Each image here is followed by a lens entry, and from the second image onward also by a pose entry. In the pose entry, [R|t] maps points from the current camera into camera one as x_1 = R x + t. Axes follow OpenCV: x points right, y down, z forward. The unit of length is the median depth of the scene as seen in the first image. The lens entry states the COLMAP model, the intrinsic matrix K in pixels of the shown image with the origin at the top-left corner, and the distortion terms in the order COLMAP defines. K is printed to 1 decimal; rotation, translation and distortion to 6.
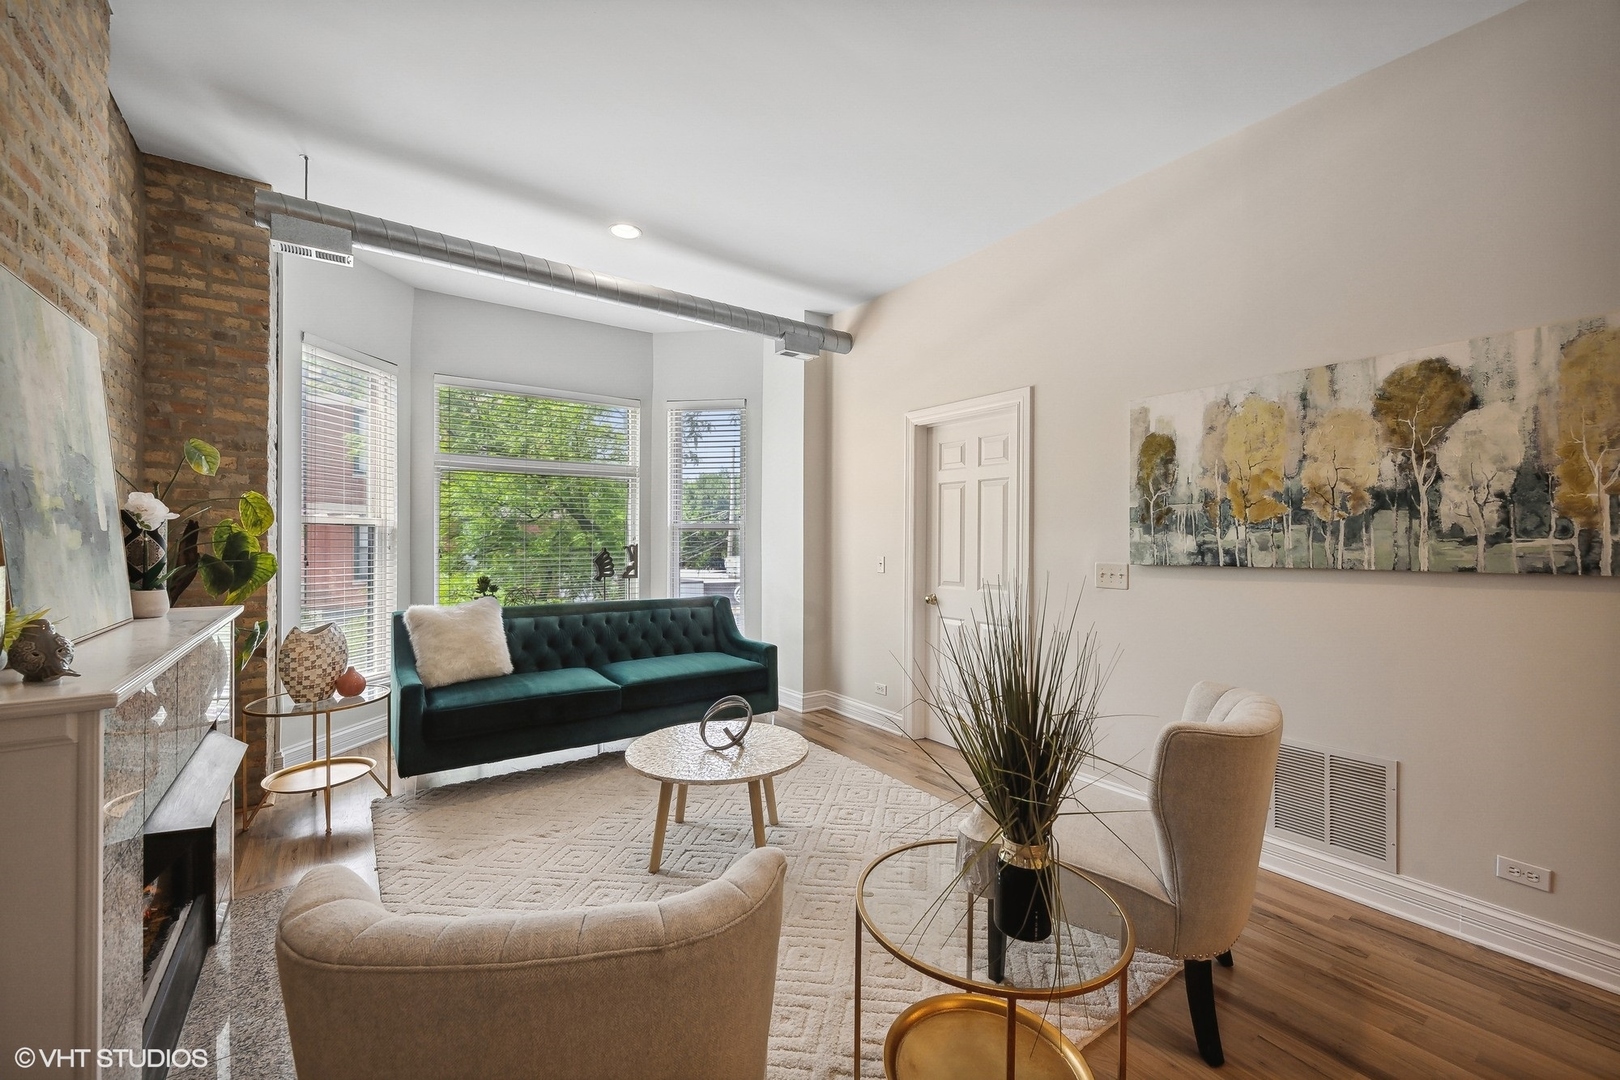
lens RADIAL K [[644.4, 0, 808.9], [0, 644.4, 539.2], [0, 0, 1]] dist [0.000341, 0.000185]
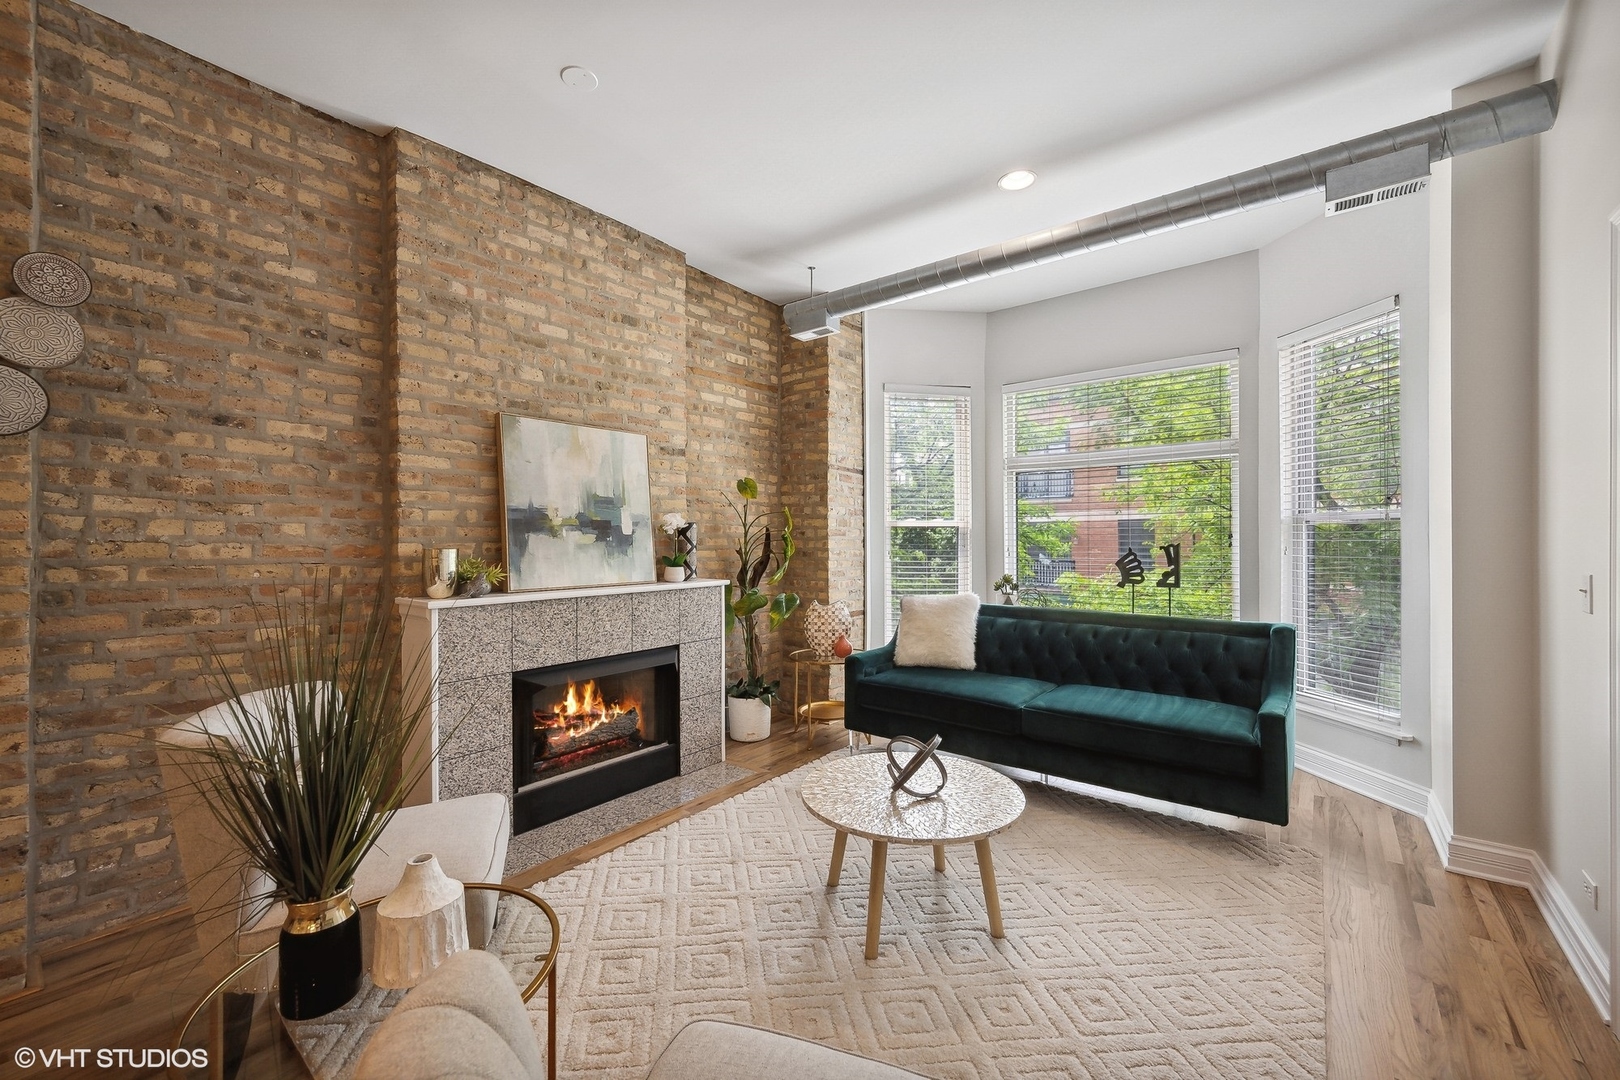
lens RADIAL K [[644.4, 0, 811.5], [0, 644.4, 541.3], [0, 0, 1]] dist [0.000341, 0.000185]
pose [[0.273899, 0.000709, -0.961758, 0.399075], [0.003317, 0.999993, 0.001682, 0.002665], [0.961753, -0.003650, 0.273895, 0.422233]]
